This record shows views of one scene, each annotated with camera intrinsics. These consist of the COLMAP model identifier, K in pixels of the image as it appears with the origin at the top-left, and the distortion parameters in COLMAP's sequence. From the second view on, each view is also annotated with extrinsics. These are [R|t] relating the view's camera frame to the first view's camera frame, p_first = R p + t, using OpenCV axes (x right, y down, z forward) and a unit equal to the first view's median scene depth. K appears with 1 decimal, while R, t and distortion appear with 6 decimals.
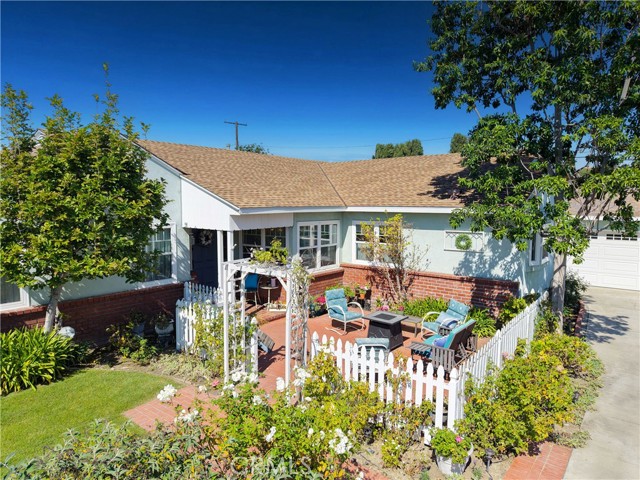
lens RADIAL K [[427.2, 0, 322.9], [0, 427.2, 242.7], [0, 0, 1]] dist [0.014914, -0.010969]
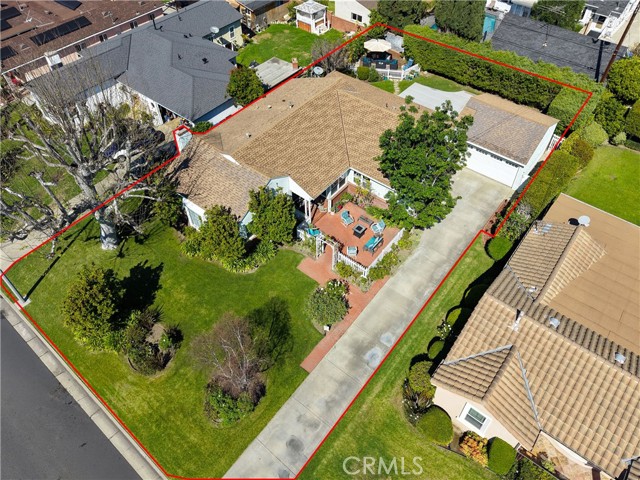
lens RADIAL K [[427.2, 0, 327.5], [0, 427.2, 243.3], [0, 0, 1]] dist [0.014914, -0.010969]
pose [[0.999937, 0.011188, 0.000491, -0.087308], [-0.008265, 0.707660, 0.706505, -1.811681], [0.007557, -0.706465, 0.707708, -1.233478]]
